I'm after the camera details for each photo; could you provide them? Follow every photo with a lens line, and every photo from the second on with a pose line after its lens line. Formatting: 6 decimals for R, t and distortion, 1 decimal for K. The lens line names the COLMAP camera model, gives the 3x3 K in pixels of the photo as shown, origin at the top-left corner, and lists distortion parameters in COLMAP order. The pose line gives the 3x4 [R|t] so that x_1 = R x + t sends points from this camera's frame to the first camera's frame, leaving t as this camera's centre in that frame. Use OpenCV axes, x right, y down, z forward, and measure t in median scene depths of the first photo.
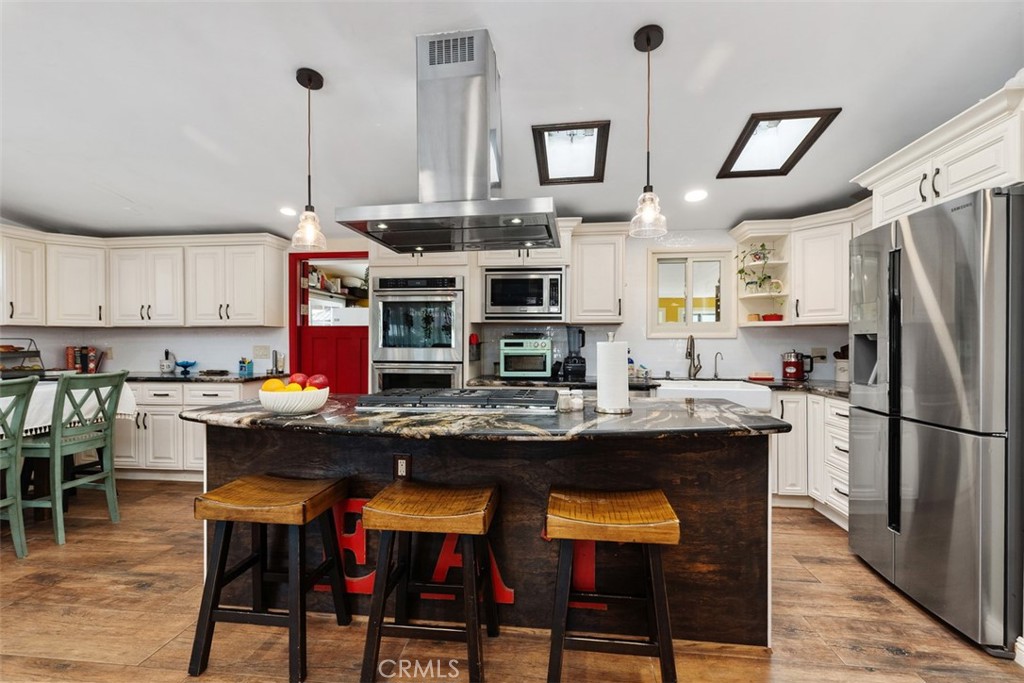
lens RADIAL K [[468.2, 0, 510.2], [0, 468.2, 341.9], [0, 0, 1]] dist [0.013285, -0.000487]
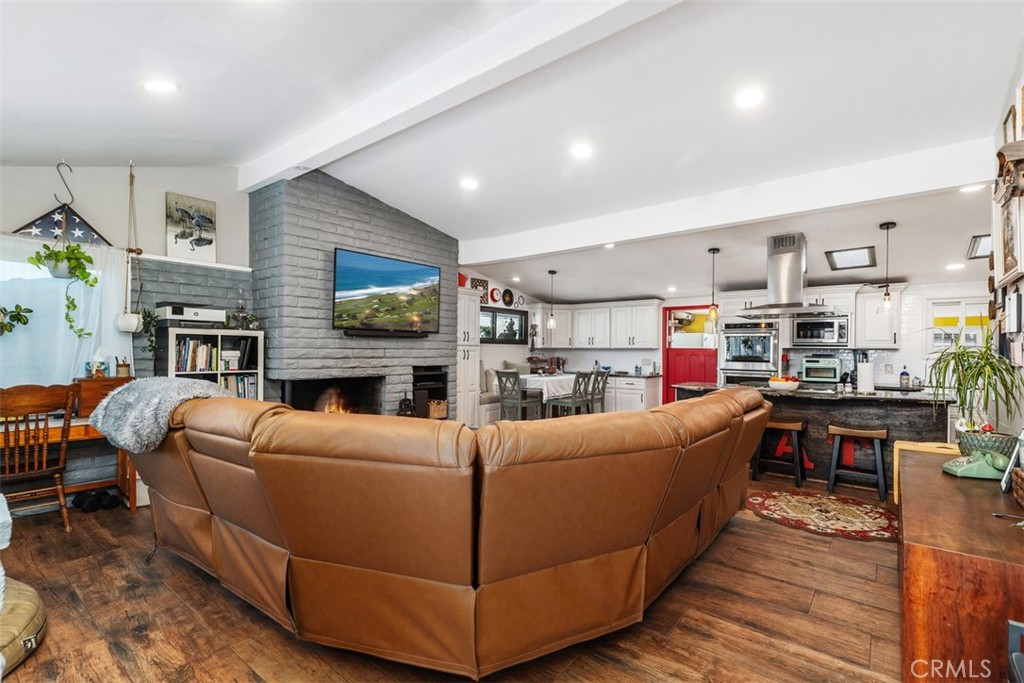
lens RADIAL K [[468.2, 0, 513.8], [0, 468.2, 349.1], [0, 0, 1]] dist [0.013285, -0.000487]
pose [[0.851045, 0.005090, -0.525068, -0.018011], [-0.007081, 0.999973, -0.001784, -0.027933], [0.525045, 0.005237, 0.851058, -0.989889]]
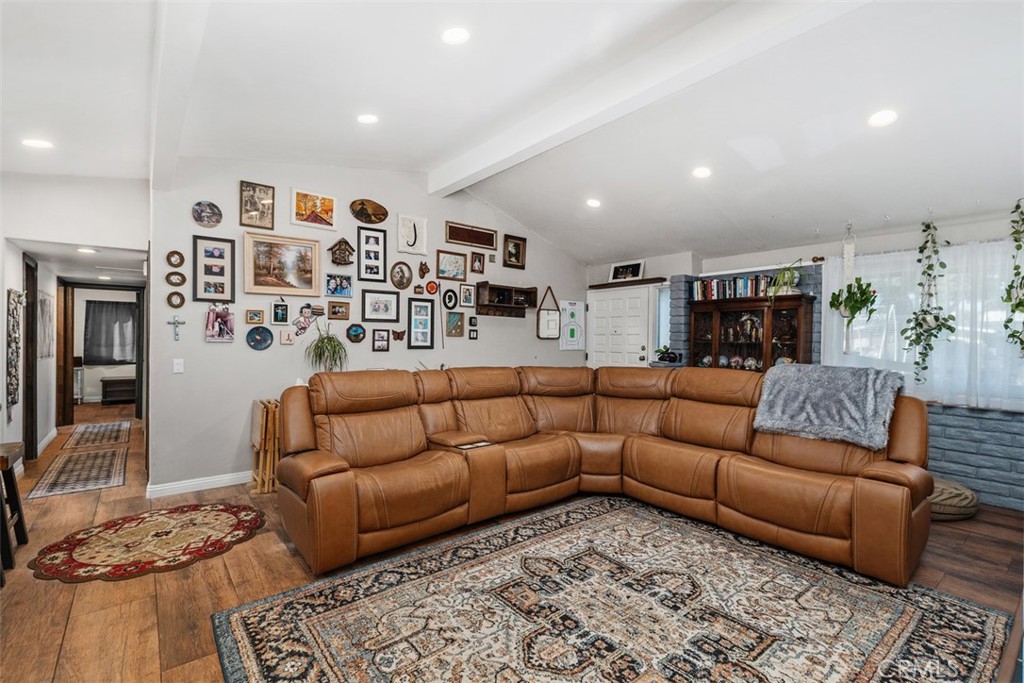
lens RADIAL K [[468.2, 0, 513.6], [0, 468.2, 340.2], [0, 0, 1]] dist [0.013285, -0.000487]
pose [[-0.709794, -0.007356, 0.704371, -0.984455], [-0.009223, 0.999957, 0.001149, -0.023421], [-0.704349, -0.005681, -0.709831, 0.392094]]
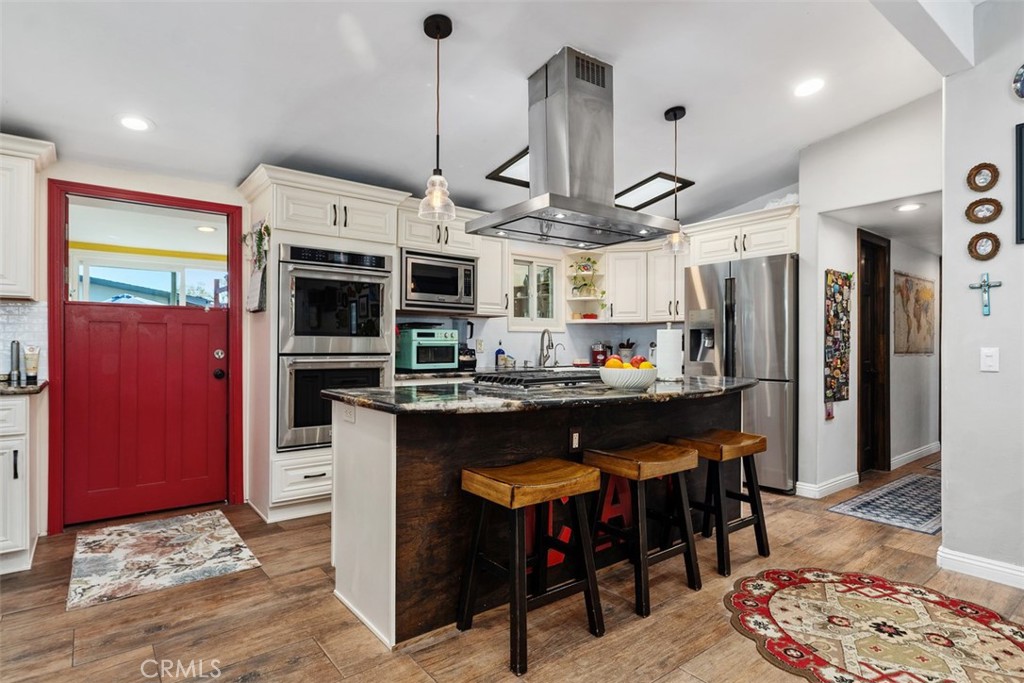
lens RADIAL K [[543.4, 0, 507.3], [0, 543.4, 341.0], [0, 0, 1]] dist [0.007312, -0.000352]
pose [[0.707584, 0.006011, 0.706603, -0.661480], [-0.003678, 0.999982, -0.004824, 0.023254], [-0.706619, 0.000814, 0.707593, 0.116388]]
